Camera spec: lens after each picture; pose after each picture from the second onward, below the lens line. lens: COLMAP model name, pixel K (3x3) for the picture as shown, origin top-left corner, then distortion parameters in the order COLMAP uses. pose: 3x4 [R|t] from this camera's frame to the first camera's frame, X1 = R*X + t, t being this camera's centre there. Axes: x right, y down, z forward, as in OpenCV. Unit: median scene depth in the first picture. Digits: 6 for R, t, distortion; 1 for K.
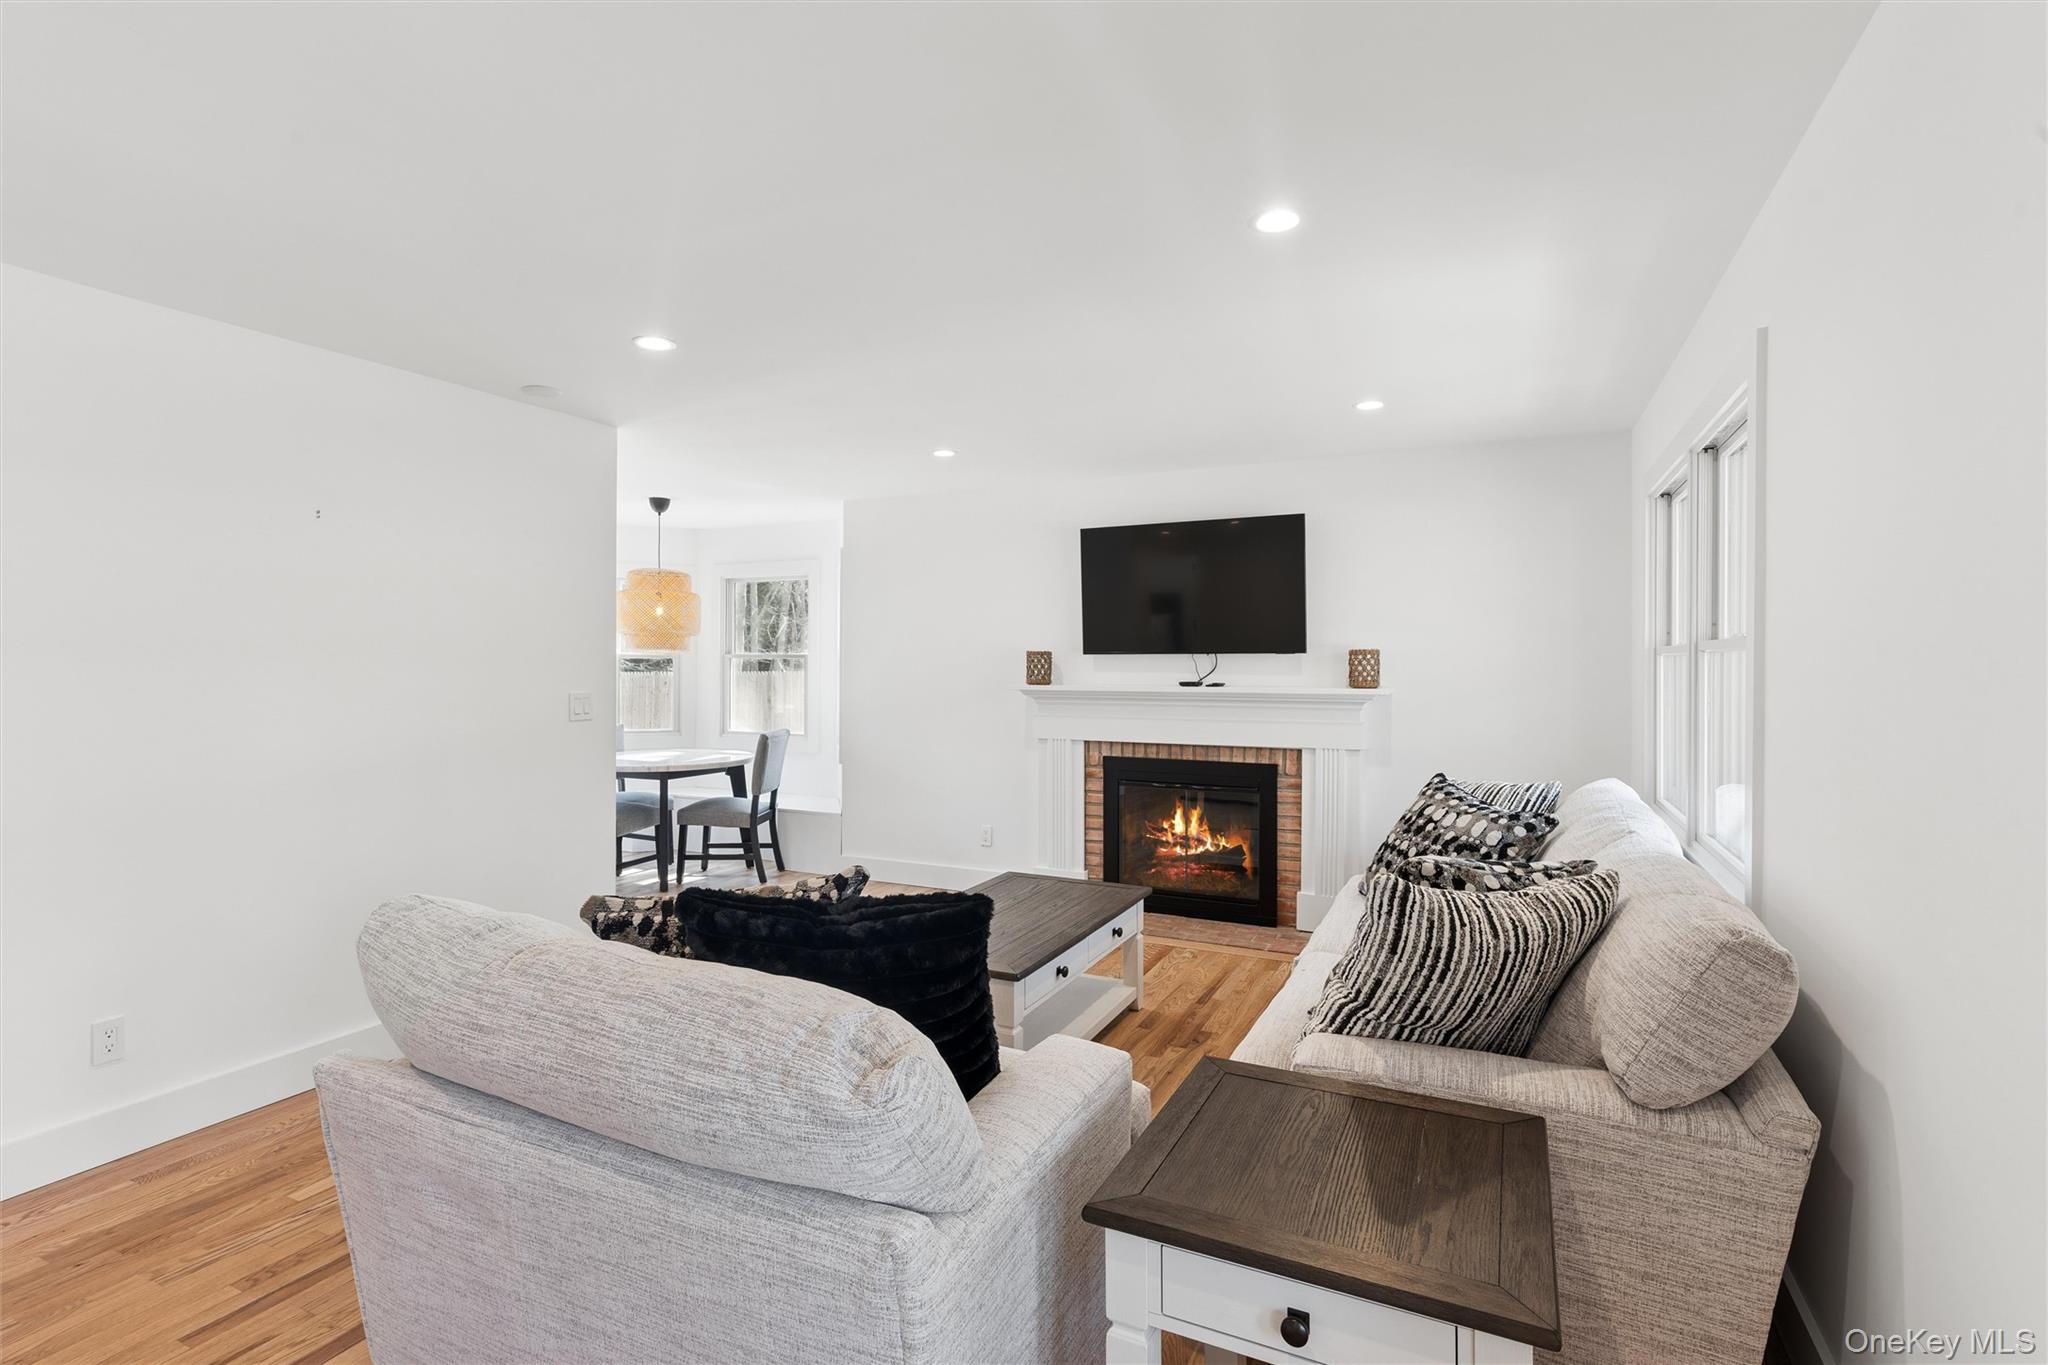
lens RADIAL K [[978.0, 0, 1023.1], [0, 978.0, 665.0], [0, 0, 1]] dist [0.000291, -0.000324]
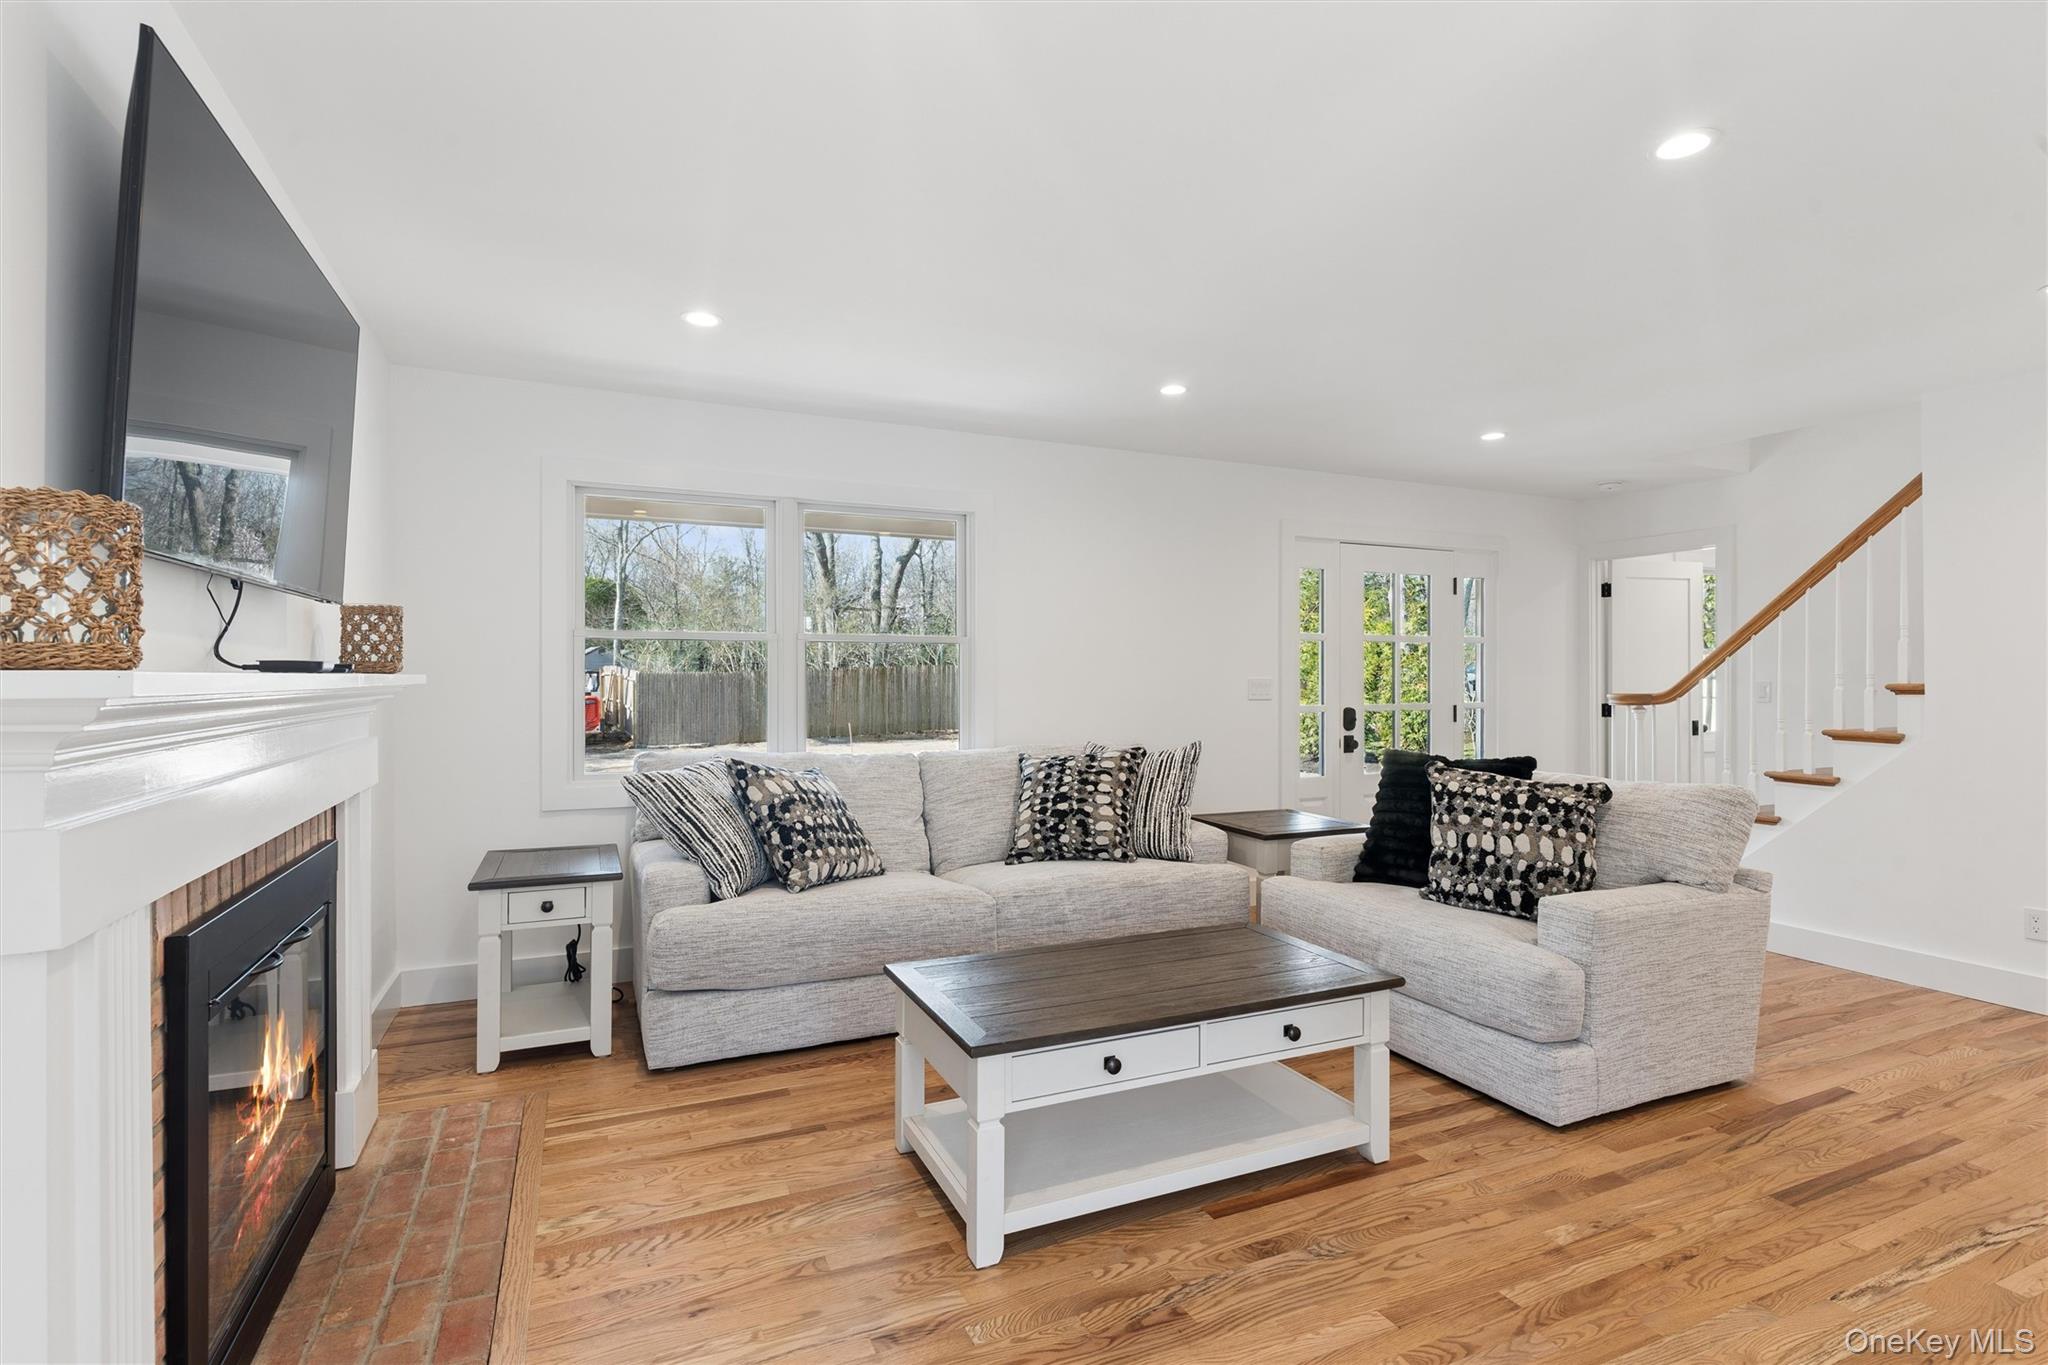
lens RADIAL K [[978.0, 0, 1023.0], [0, 978.0, 680.3], [0, 0, 1]] dist [0.000291, -0.000324]
pose [[-0.774565, -0.004682, 0.632476, -0.300776], [-0.000291, 0.999975, 0.007047, 0.023578], [-0.632494, 0.005274, -0.774547, 1.207078]]
